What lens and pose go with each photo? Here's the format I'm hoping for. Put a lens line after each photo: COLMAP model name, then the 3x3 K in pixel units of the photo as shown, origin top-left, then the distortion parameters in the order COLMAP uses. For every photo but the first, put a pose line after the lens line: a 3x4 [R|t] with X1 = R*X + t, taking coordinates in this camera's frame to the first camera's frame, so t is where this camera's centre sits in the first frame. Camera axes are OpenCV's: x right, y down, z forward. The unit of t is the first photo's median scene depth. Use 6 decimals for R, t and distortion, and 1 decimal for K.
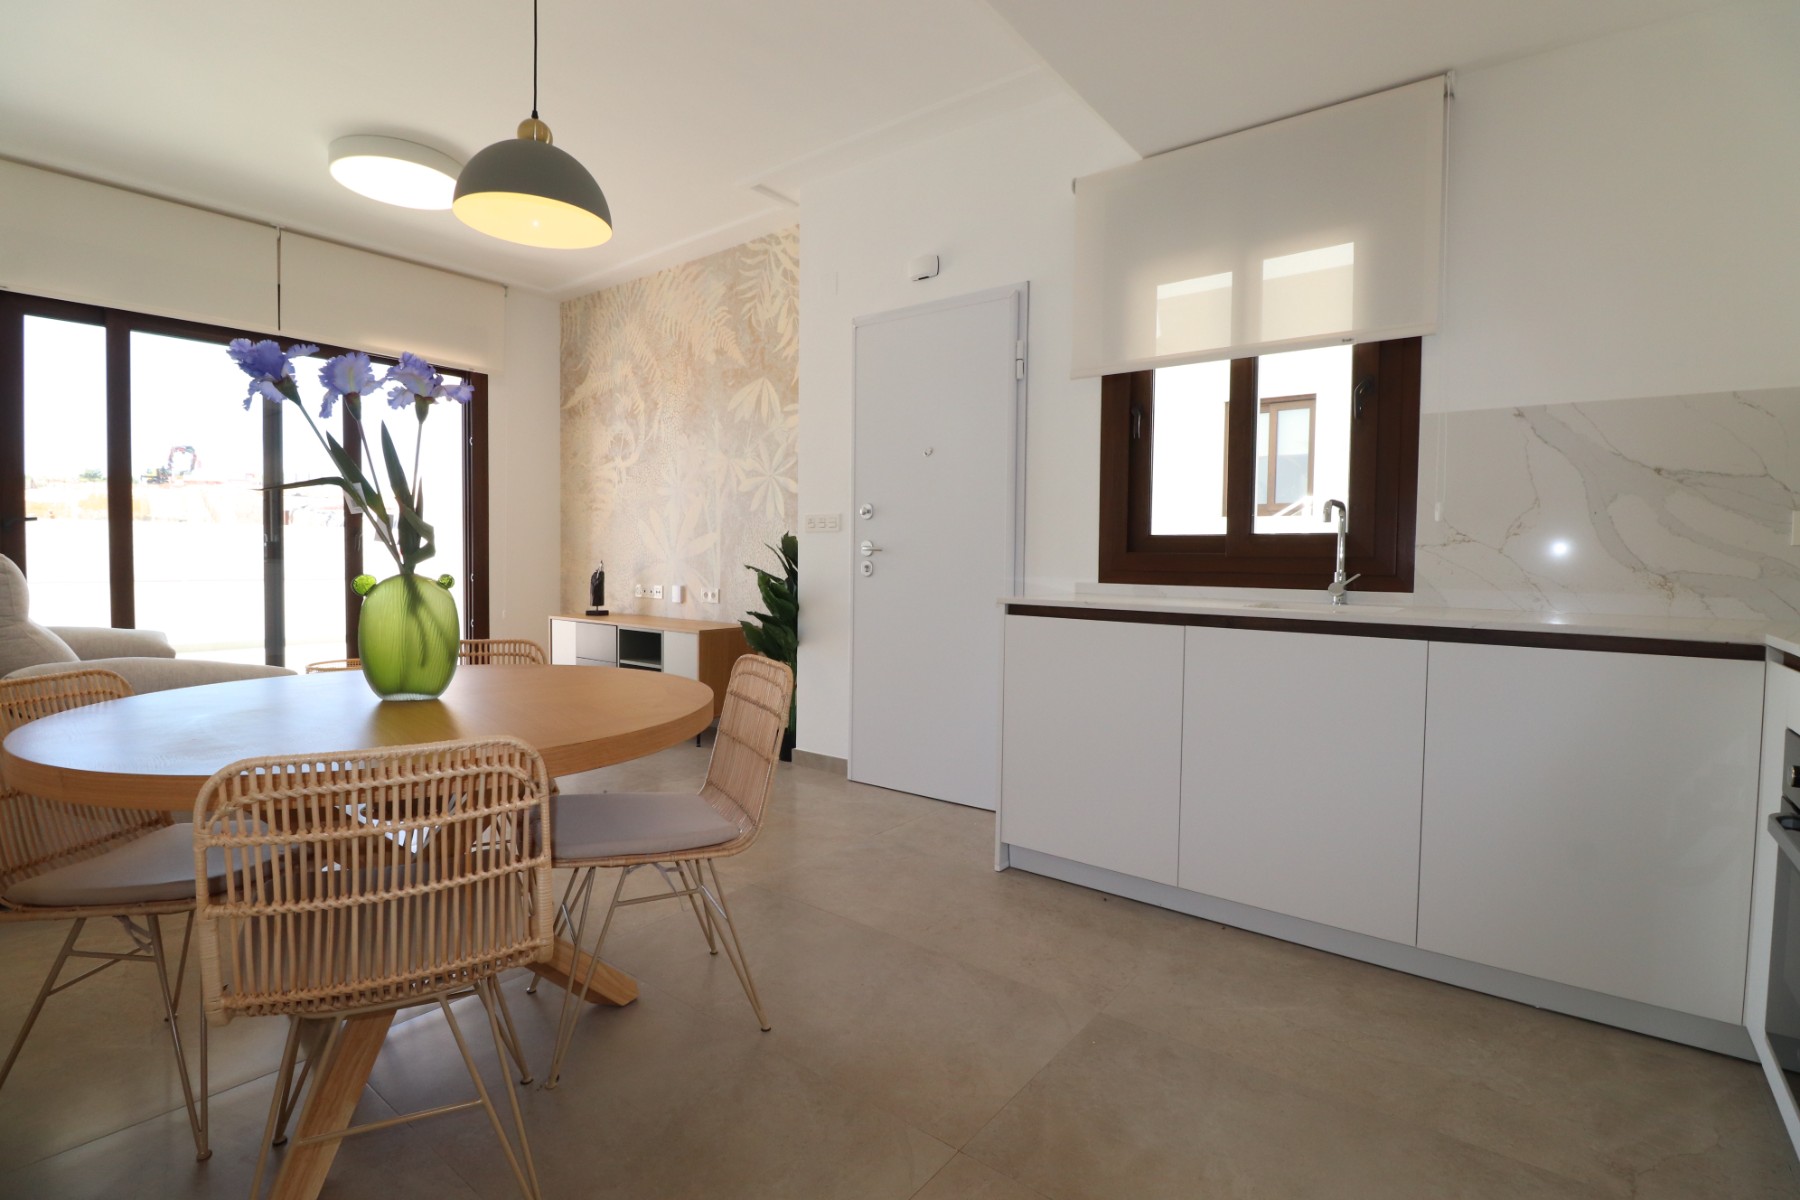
lens RADIAL K [[834.9, 0, 904.3], [0, 834.9, 587.9], [0, 0, 1]] dist [-0.004551, -0.010640]
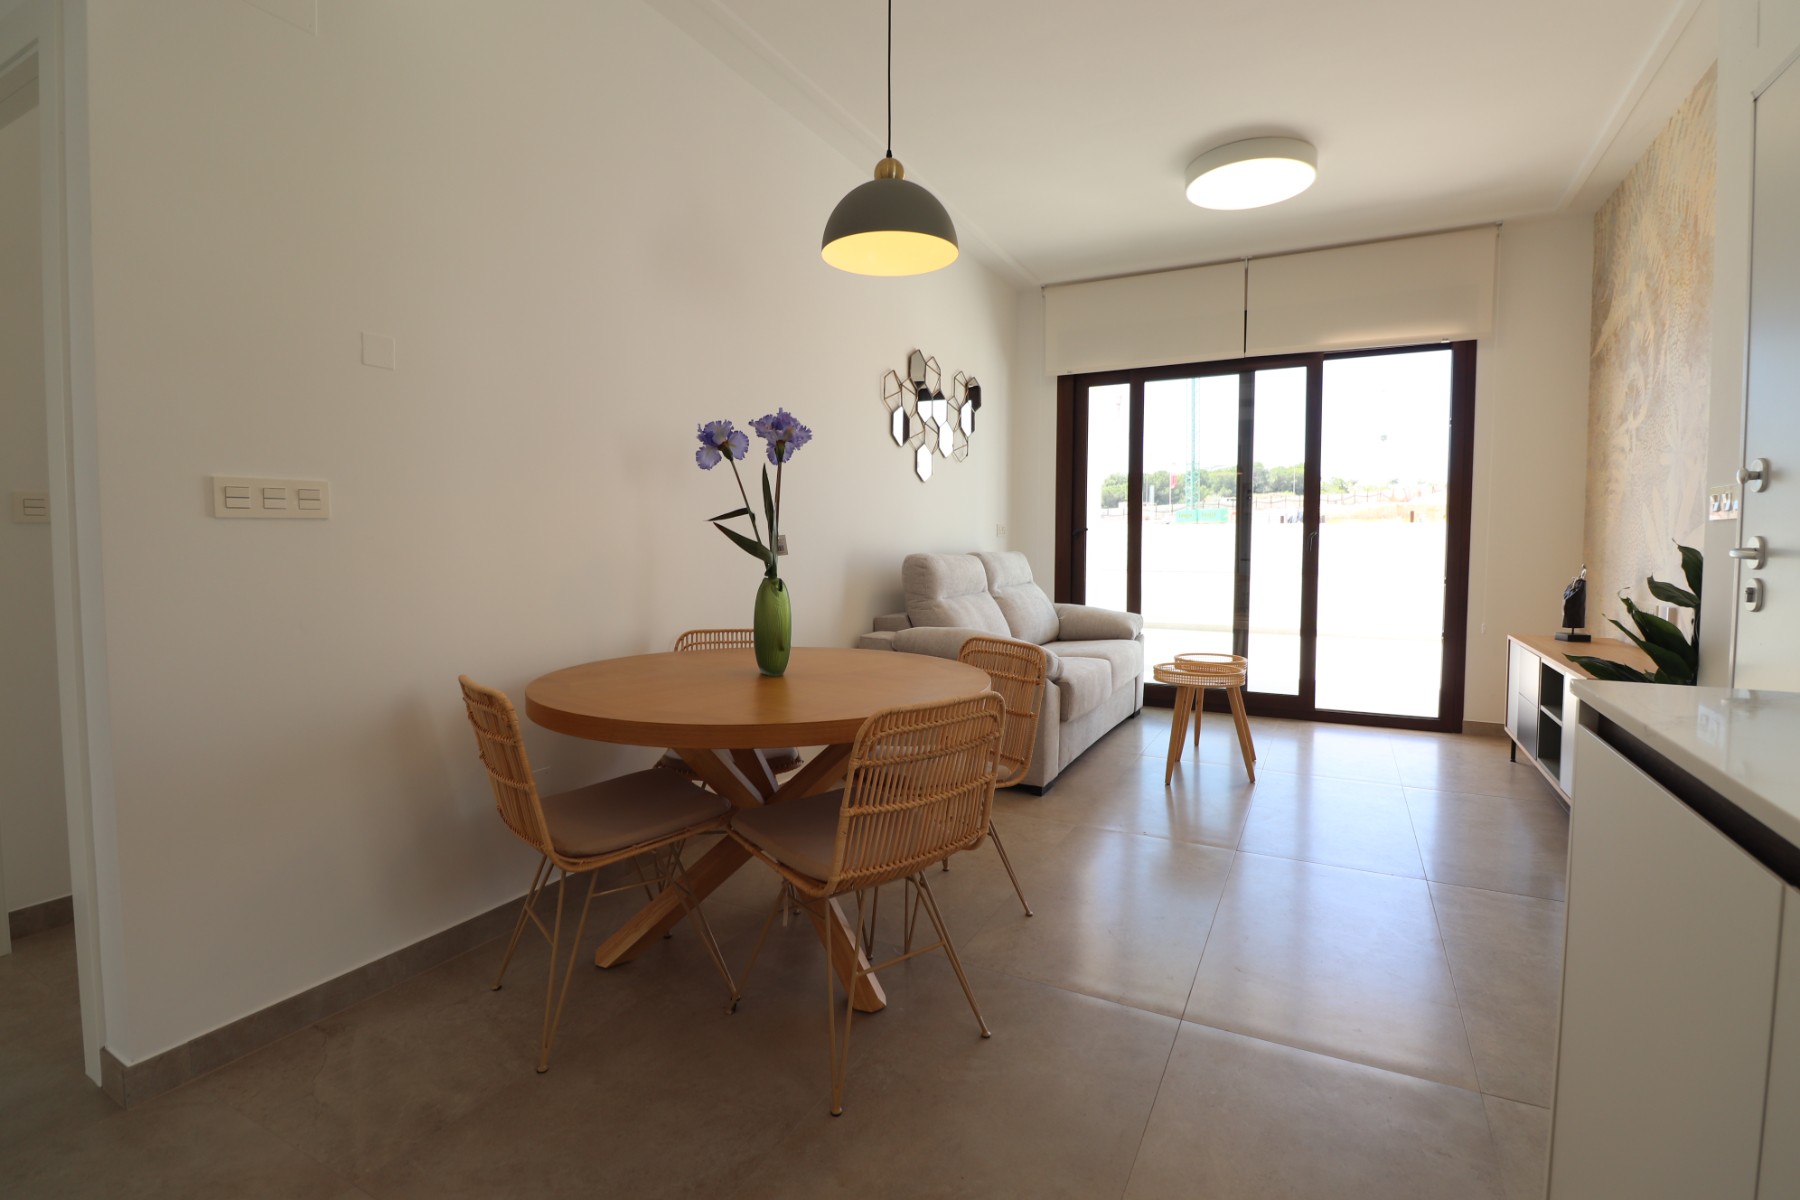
lens RADIAL K [[834.9, 0, 900.6], [0, 834.9, 583.9], [0, 0, 1]] dist [-0.004551, -0.010640]
pose [[0.176724, 0.039649, -0.983462, 0.307307], [-0.038253, 0.998710, 0.033390, -0.023982], [0.983517, 0.031719, 0.178013, 0.404104]]
